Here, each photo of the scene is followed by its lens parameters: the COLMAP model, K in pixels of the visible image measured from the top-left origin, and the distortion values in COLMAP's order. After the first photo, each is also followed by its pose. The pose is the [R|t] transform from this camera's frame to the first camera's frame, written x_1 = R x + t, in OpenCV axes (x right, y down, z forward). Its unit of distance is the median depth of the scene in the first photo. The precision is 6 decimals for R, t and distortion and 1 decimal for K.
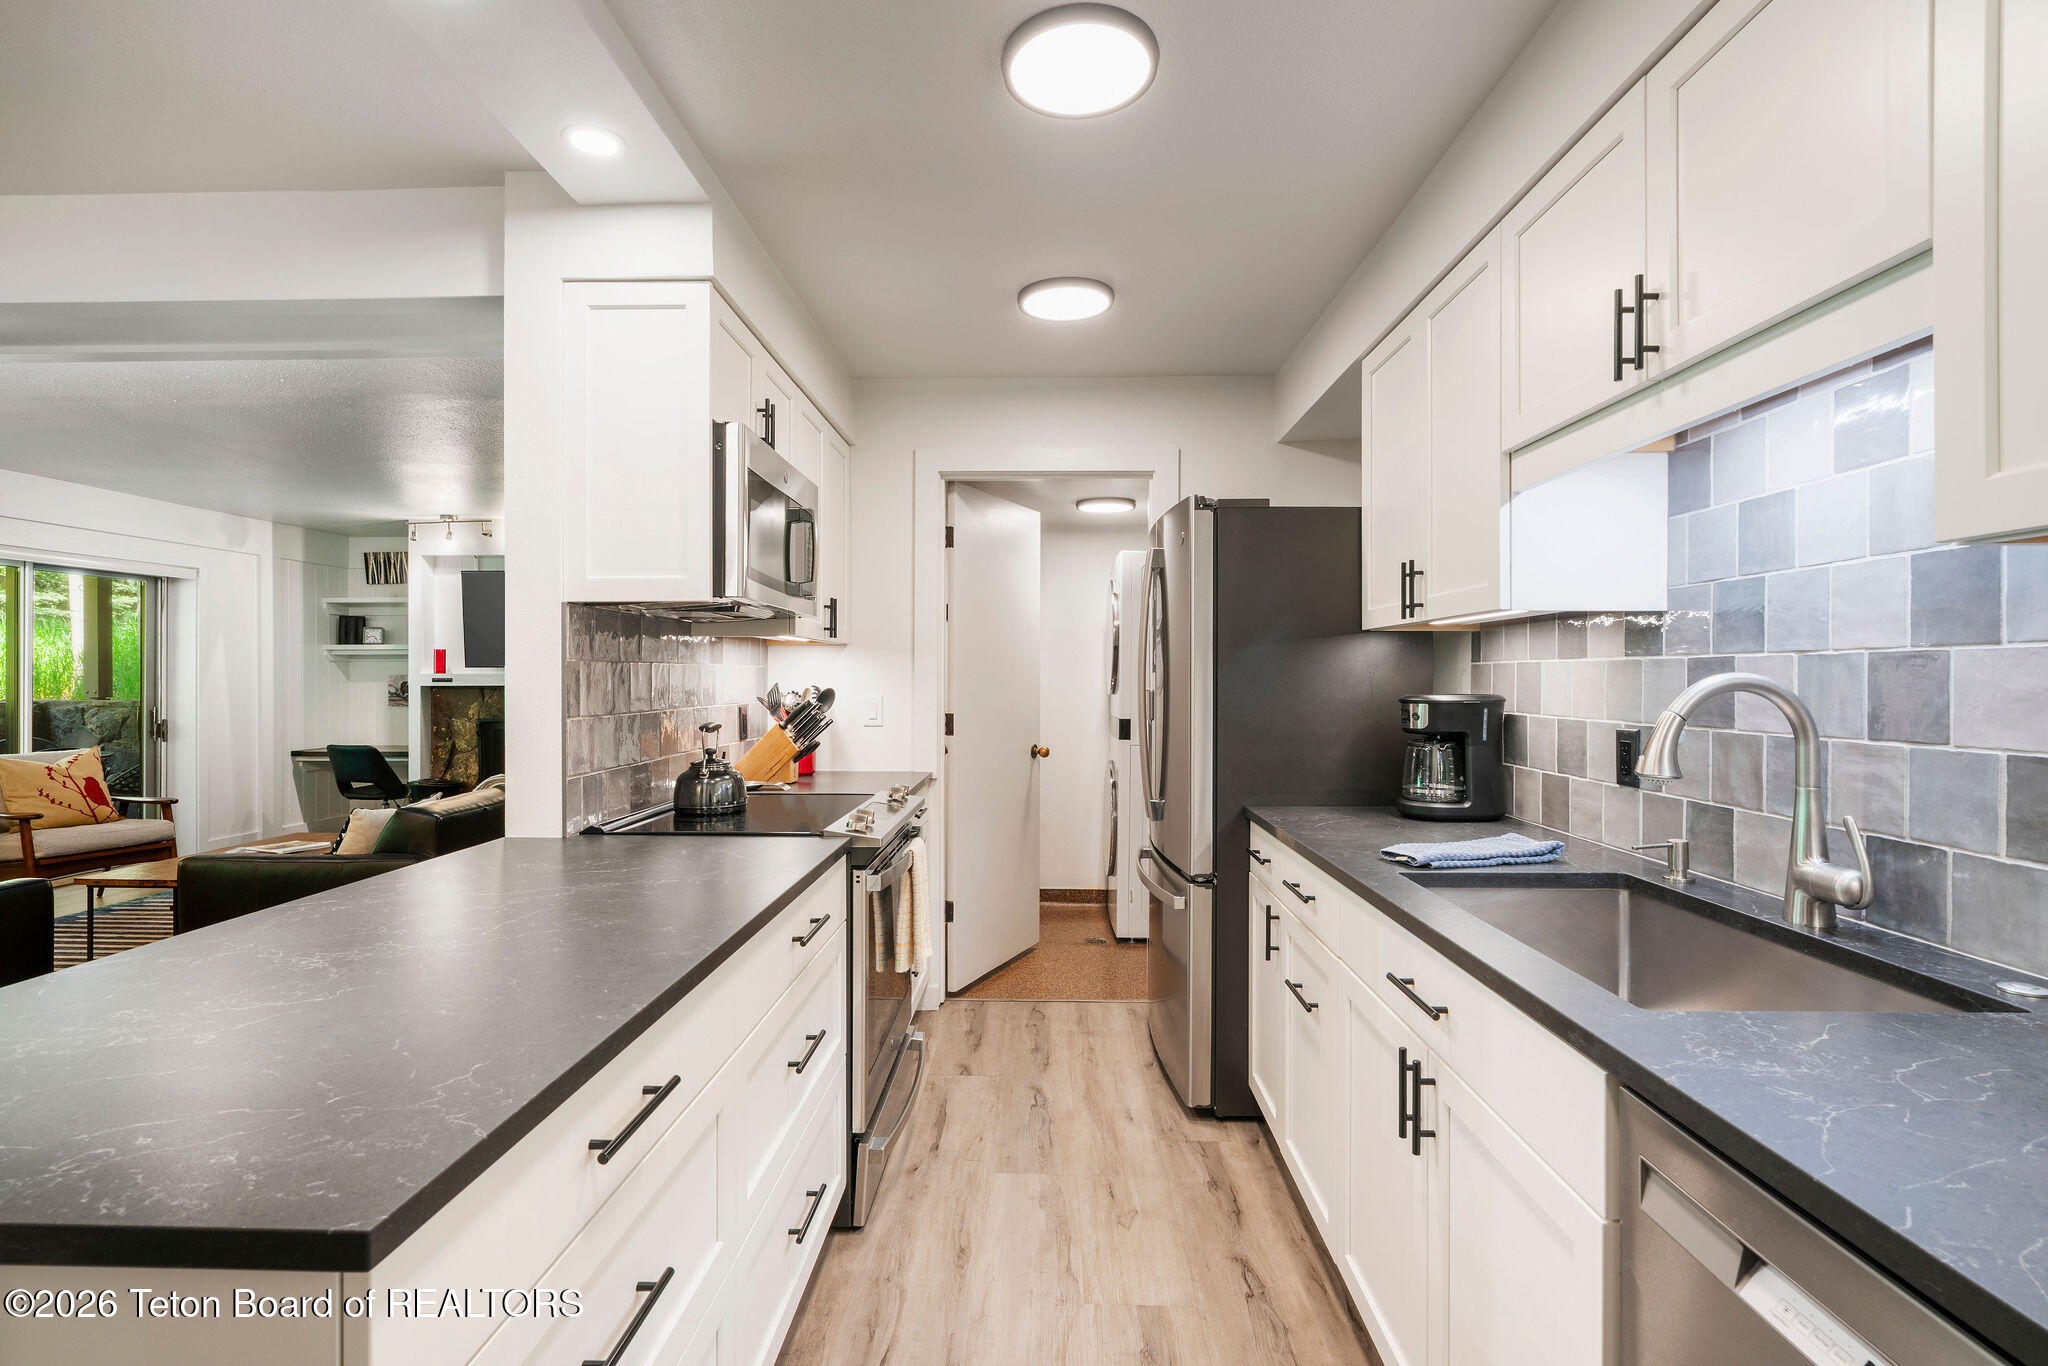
lens RADIAL K [[969.3, 0, 1024.0], [0, 969.3, 683.0], [0, 0, 1]] dist [-0.001870, -0.000115]
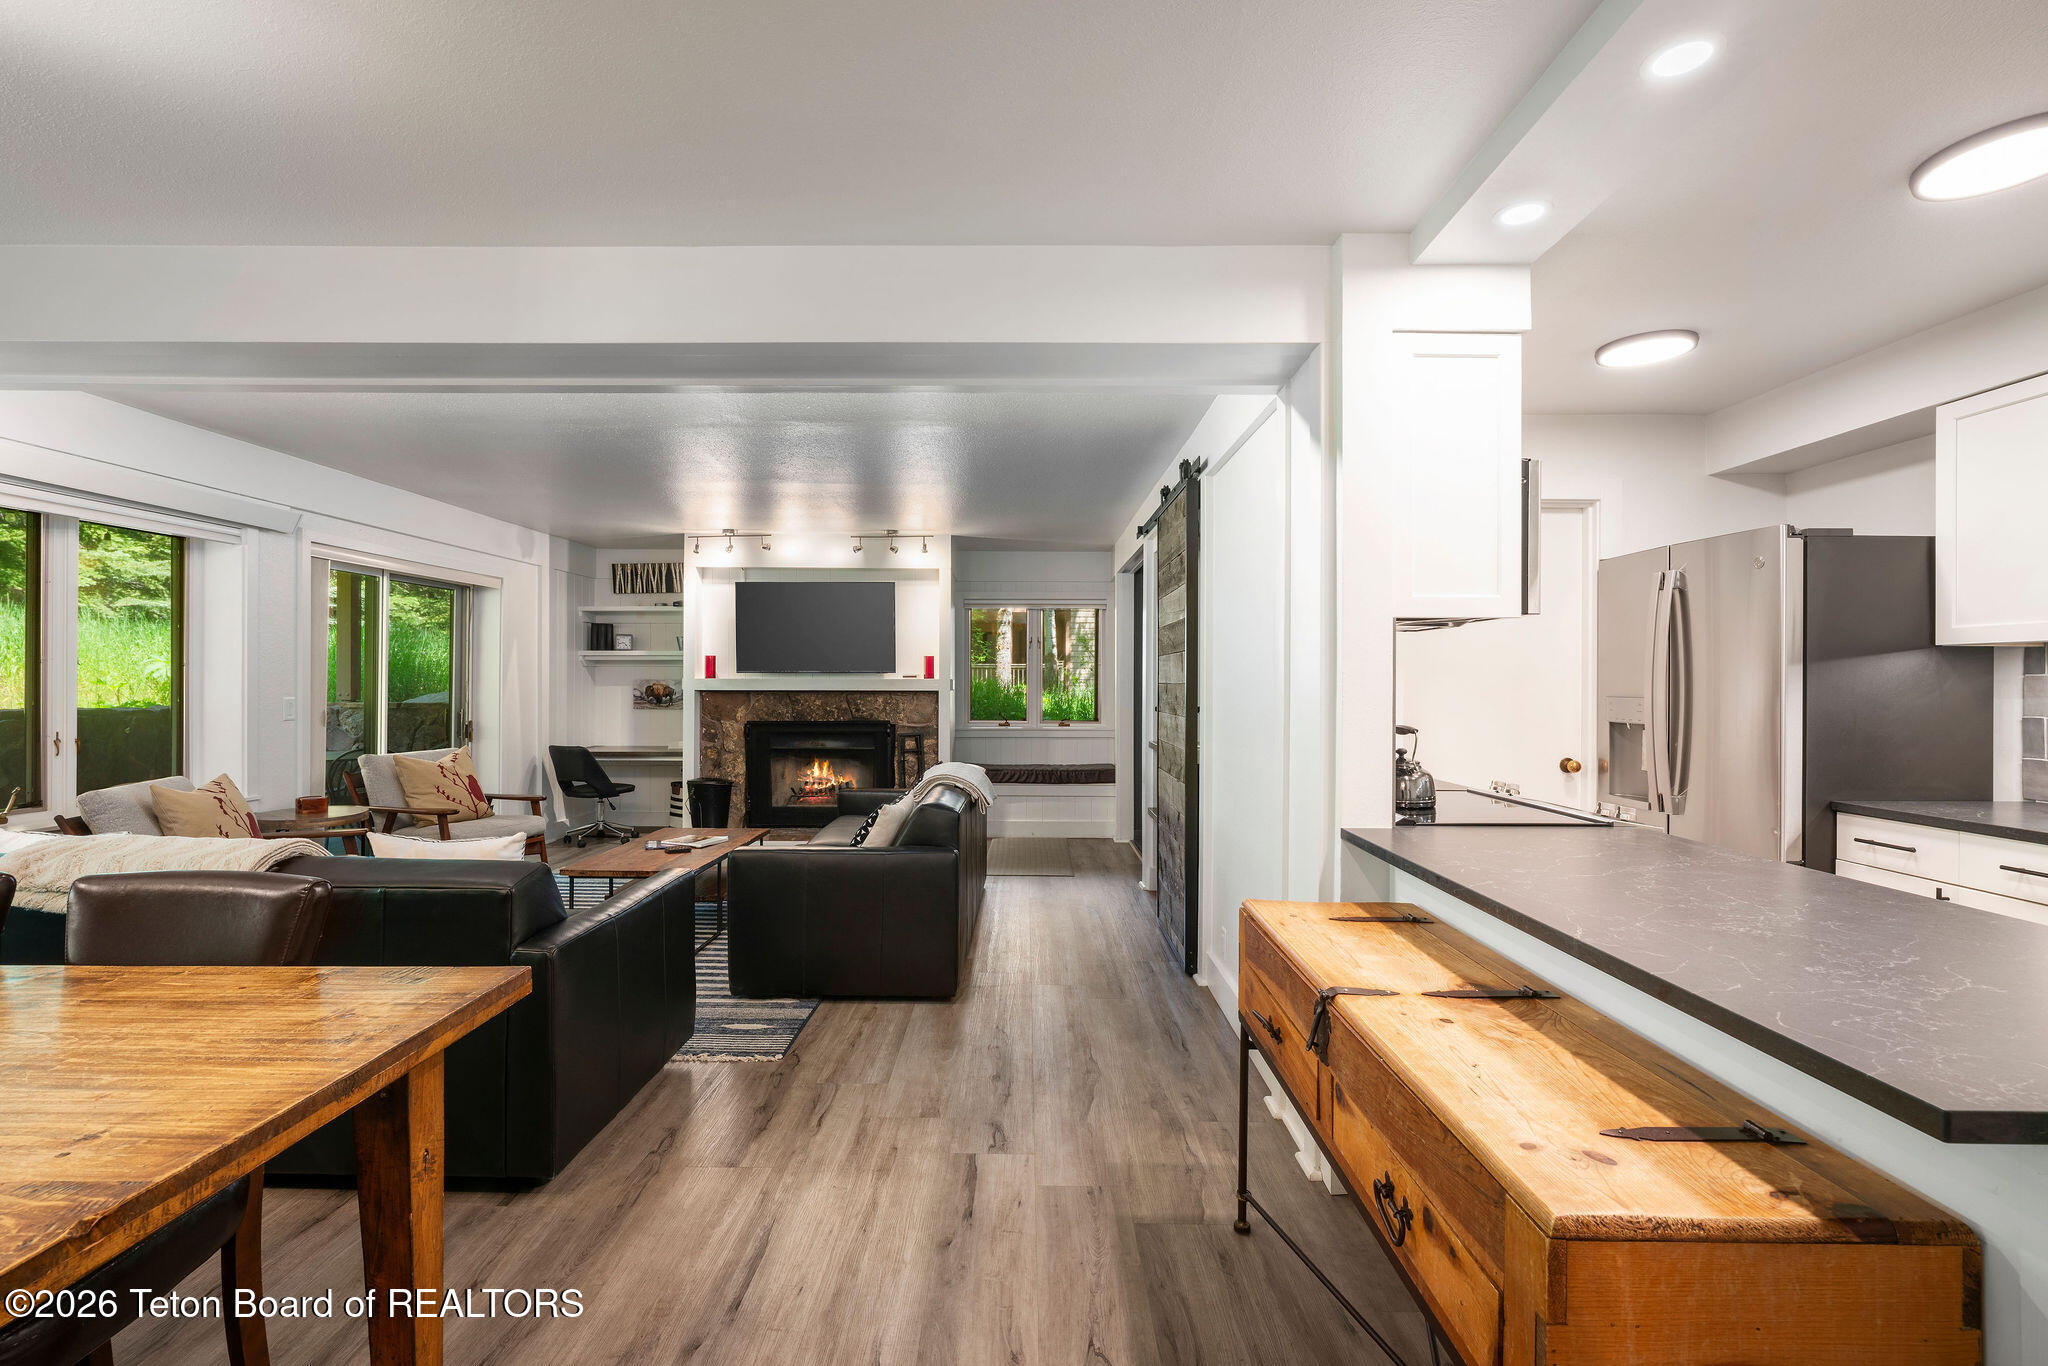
lens RADIAL K [[919.9, 0, 1024.0], [0, 919.9, 683.0], [0, 0, 1]] dist [-0.003033, 0.000657]
pose [[0.999712, 0.003986, 0.023654, -0.553627], [-0.003852, 0.999976, -0.005707, -0.000315], [-0.023677, 0.005614, 0.999704, -0.031709]]
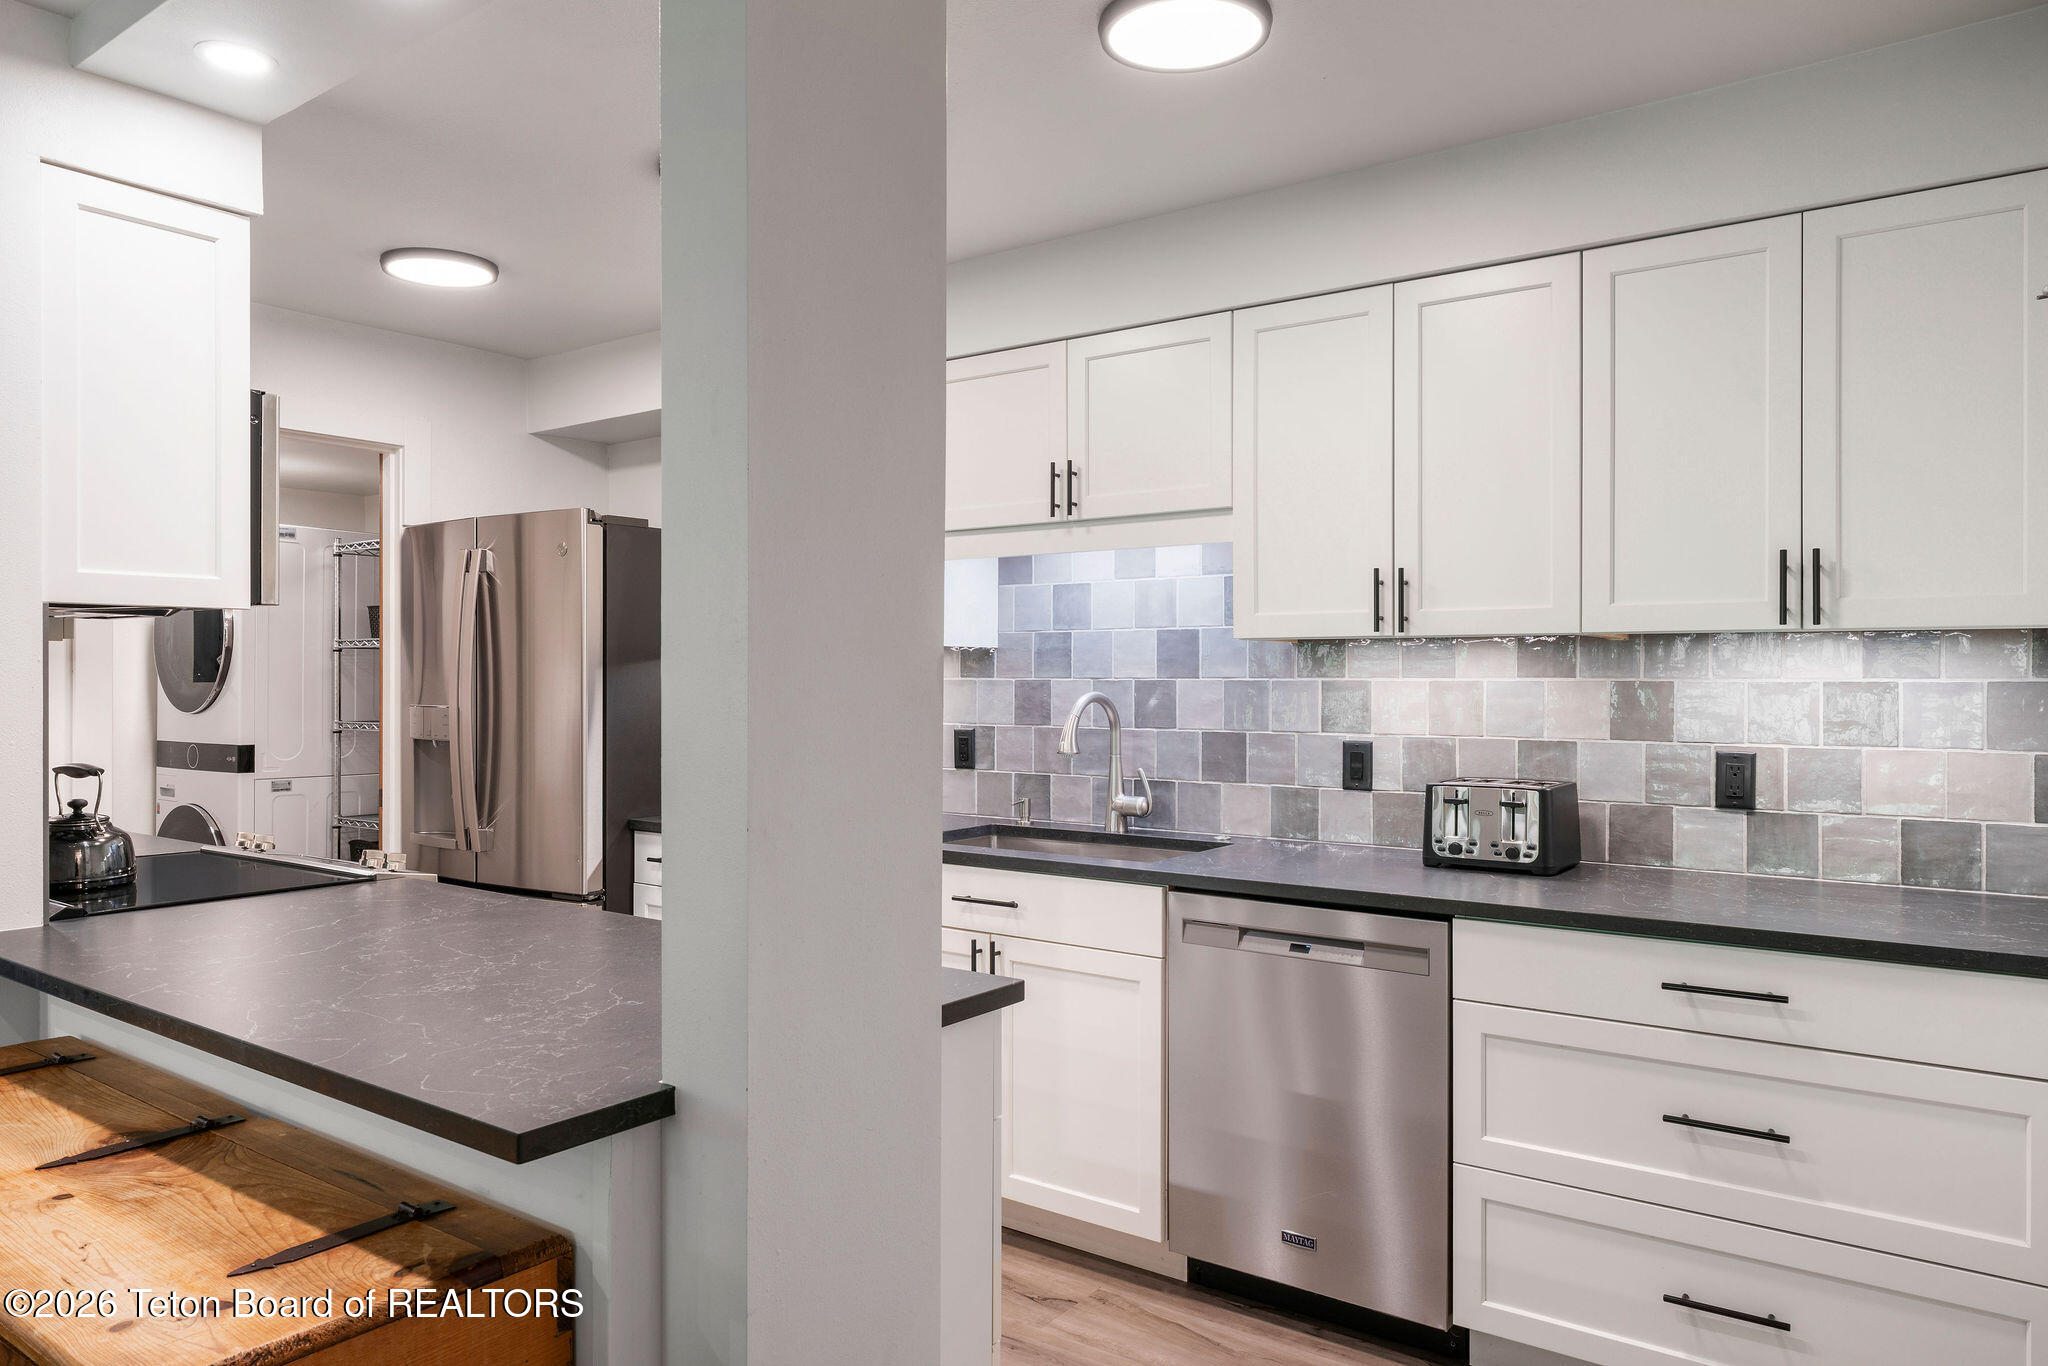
lens RADIAL K [[1353.8, 0, 1024.0], [0, 1353.8, 683.0], [0, 0, 1]] dist [-0.004758, 0.004584]
pose [[0.564314, -0.004542, 0.825548, -0.537249], [0.004919, 0.999986, 0.002139, -0.012879], [-0.825546, 0.002854, 0.564328, -0.108568]]
